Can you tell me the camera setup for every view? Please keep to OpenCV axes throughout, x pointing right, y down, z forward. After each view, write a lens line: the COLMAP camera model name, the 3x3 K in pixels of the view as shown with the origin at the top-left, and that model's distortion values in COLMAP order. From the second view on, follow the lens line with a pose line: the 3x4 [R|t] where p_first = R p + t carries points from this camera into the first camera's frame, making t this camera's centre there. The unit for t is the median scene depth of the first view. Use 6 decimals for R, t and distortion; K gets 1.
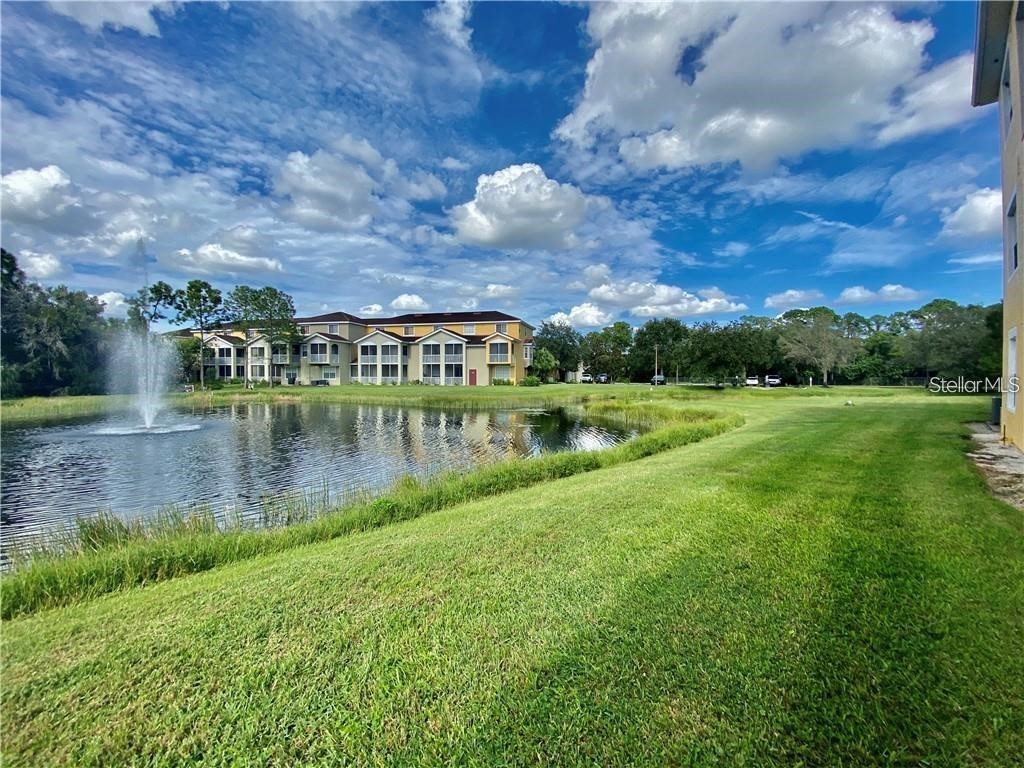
lens RADIAL K [[408.5, 0, 509.4], [0, 408.5, 384.5], [0, 0, 1]] dist [-0.002962, -0.008288]
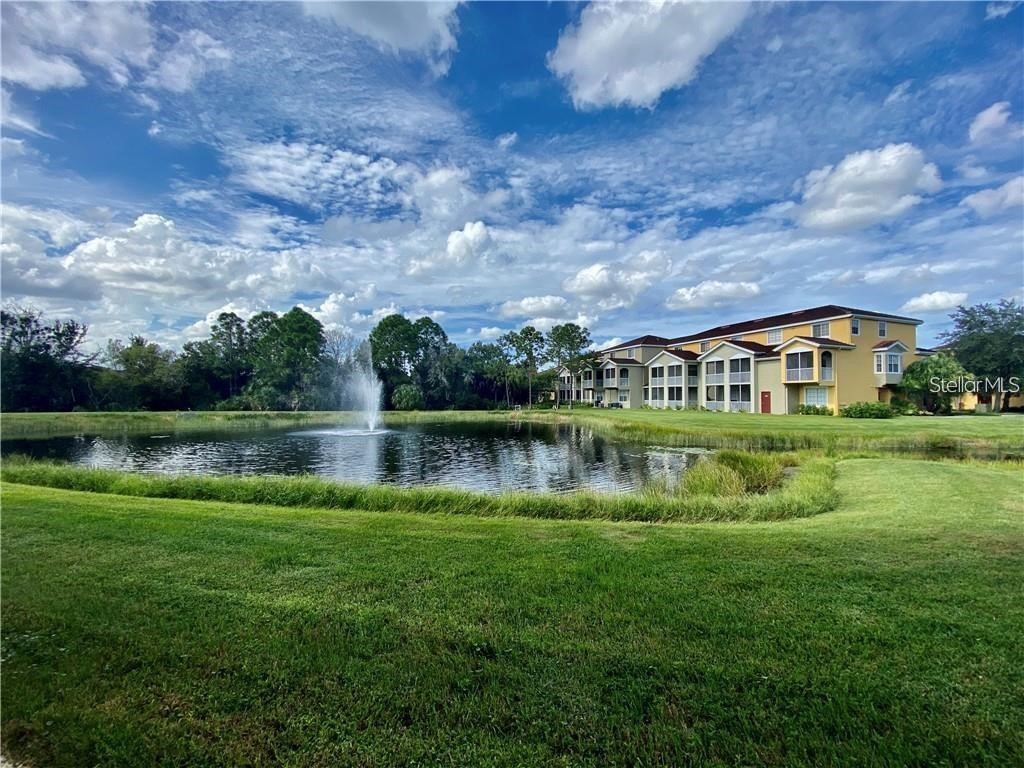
lens RADIAL K [[408.5, 0, 510.4], [0, 408.5, 387.8], [0, 0, 1]] dist [-0.002962, -0.008288]
pose [[0.565747, -0.017524, -0.824393, 0.251894], [-0.022191, 0.999088, -0.036466, -0.006383], [0.824280, 0.038925, 0.564842, 0.206097]]
